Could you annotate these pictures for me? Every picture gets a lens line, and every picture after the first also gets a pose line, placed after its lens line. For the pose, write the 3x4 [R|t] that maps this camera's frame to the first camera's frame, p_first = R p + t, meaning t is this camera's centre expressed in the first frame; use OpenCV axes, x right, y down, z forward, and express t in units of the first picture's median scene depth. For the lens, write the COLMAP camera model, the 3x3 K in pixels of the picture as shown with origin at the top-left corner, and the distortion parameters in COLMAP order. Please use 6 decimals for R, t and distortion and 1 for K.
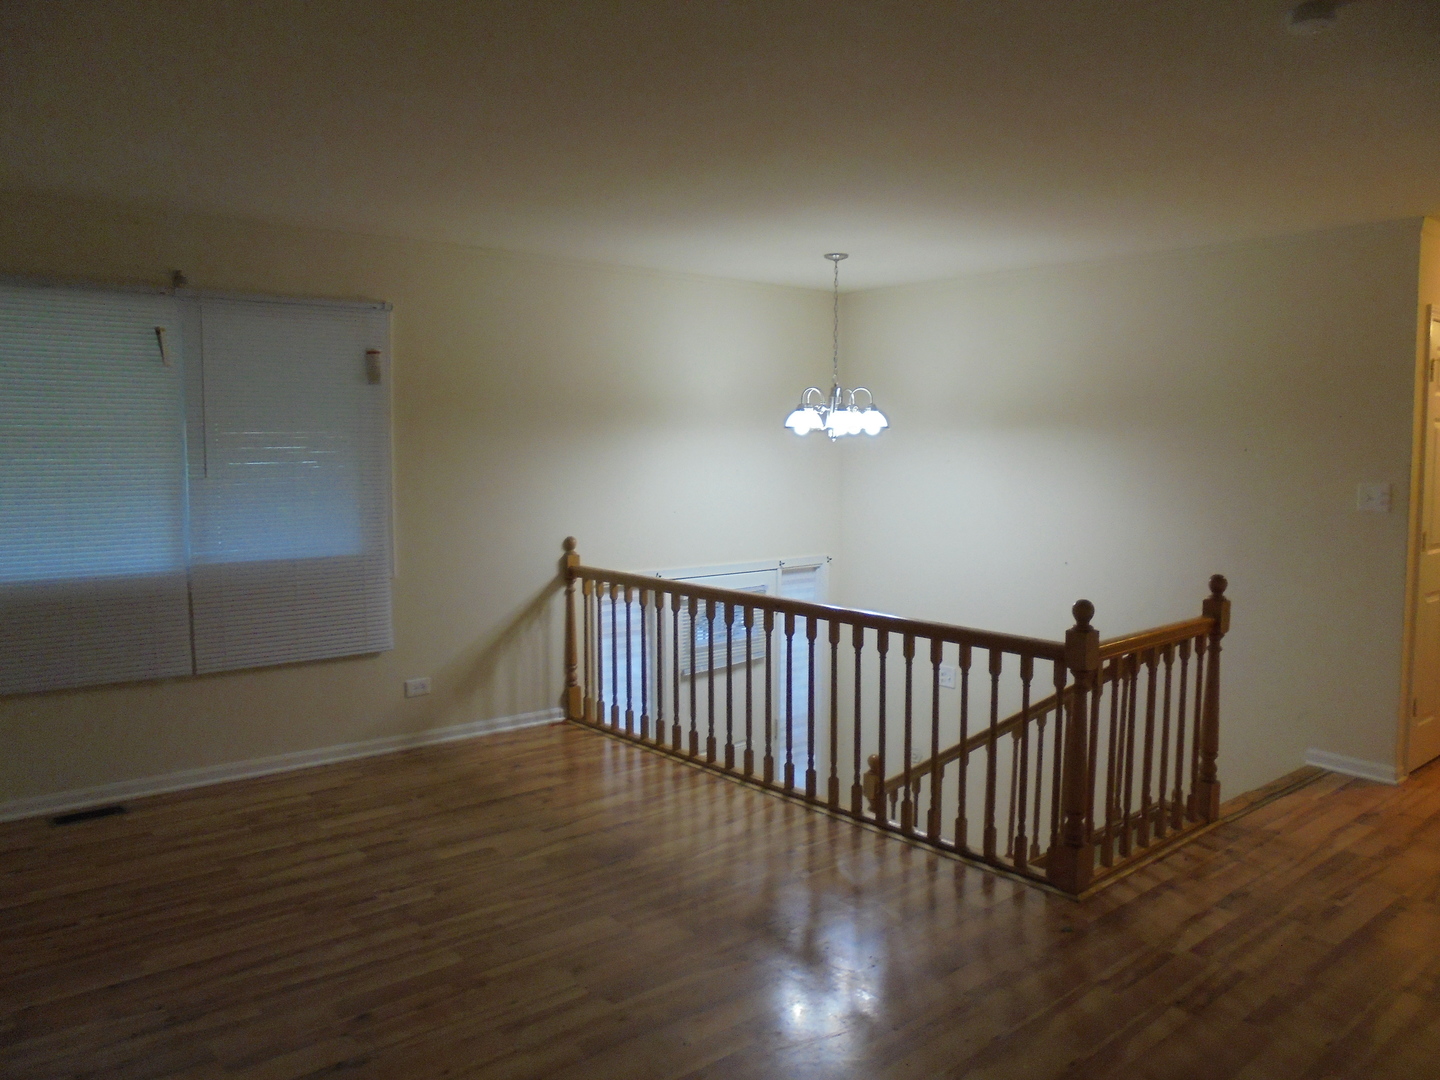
lens RADIAL K [[1080.2, 0, 720.0], [0, 1080.2, 540.0], [0, 0, 1]] dist [-0.162195, 0.137796]
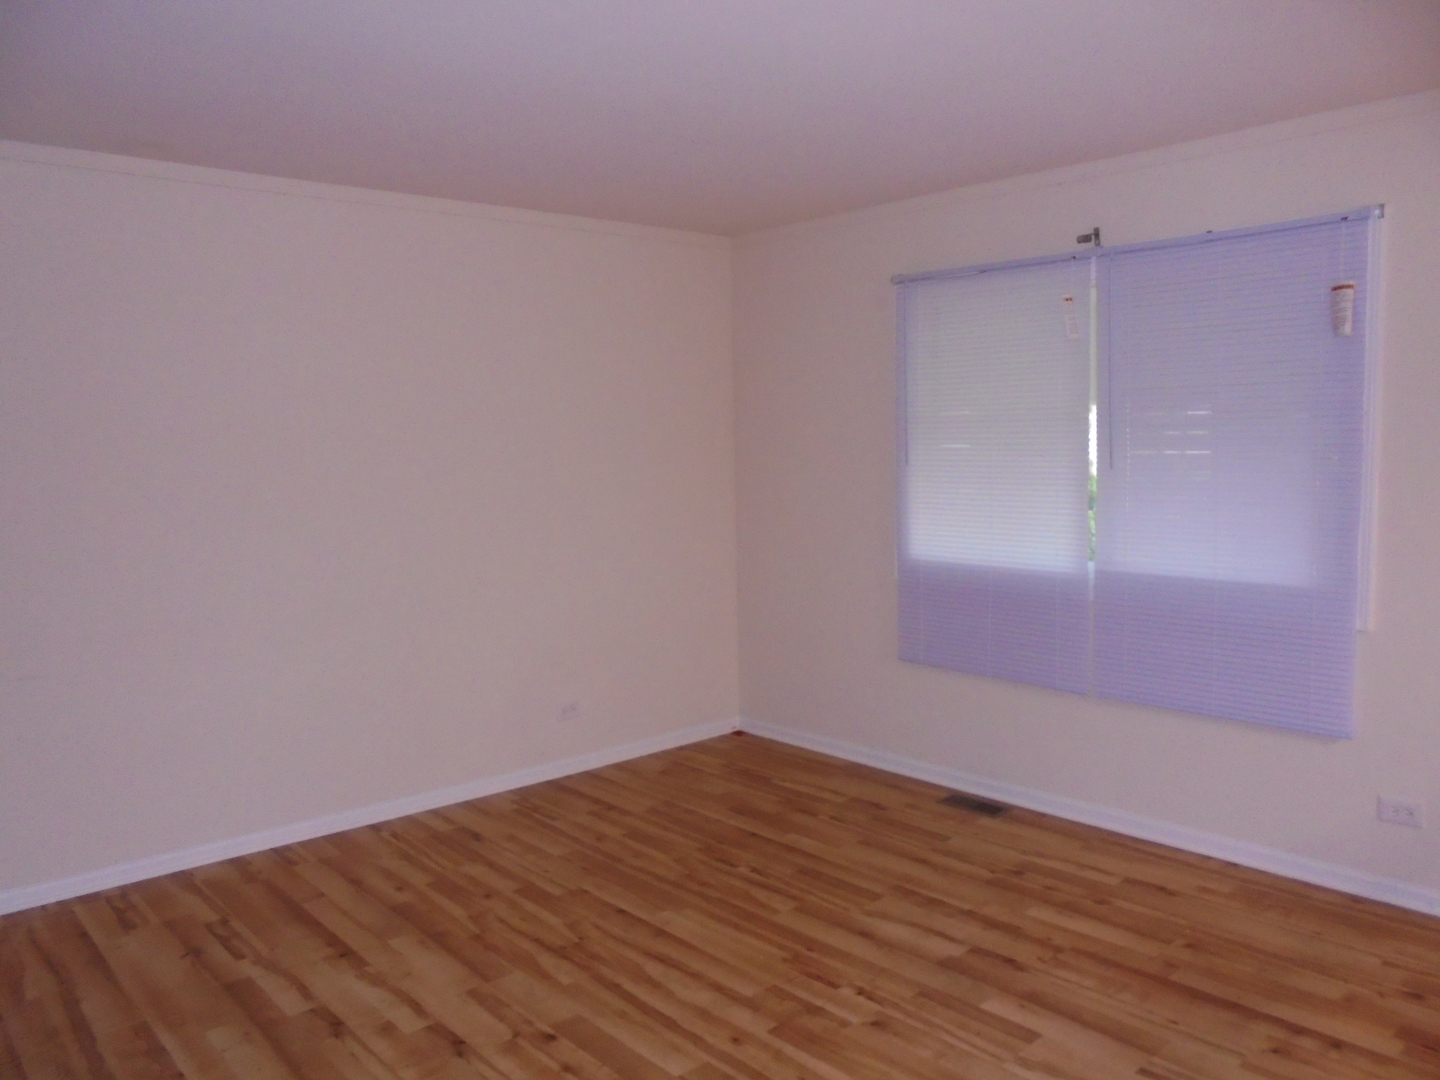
lens RADIAL K [[1080.2, 0, 720.0], [0, 1080.2, 540.0], [0, 0, 1]] dist [-0.162195, 0.137796]
pose [[0.041146, 0.086840, -0.995372, 0.389144], [-0.076468, 0.993568, 0.083522, -0.054722], [0.996223, 0.072678, 0.047522, 0.738637]]
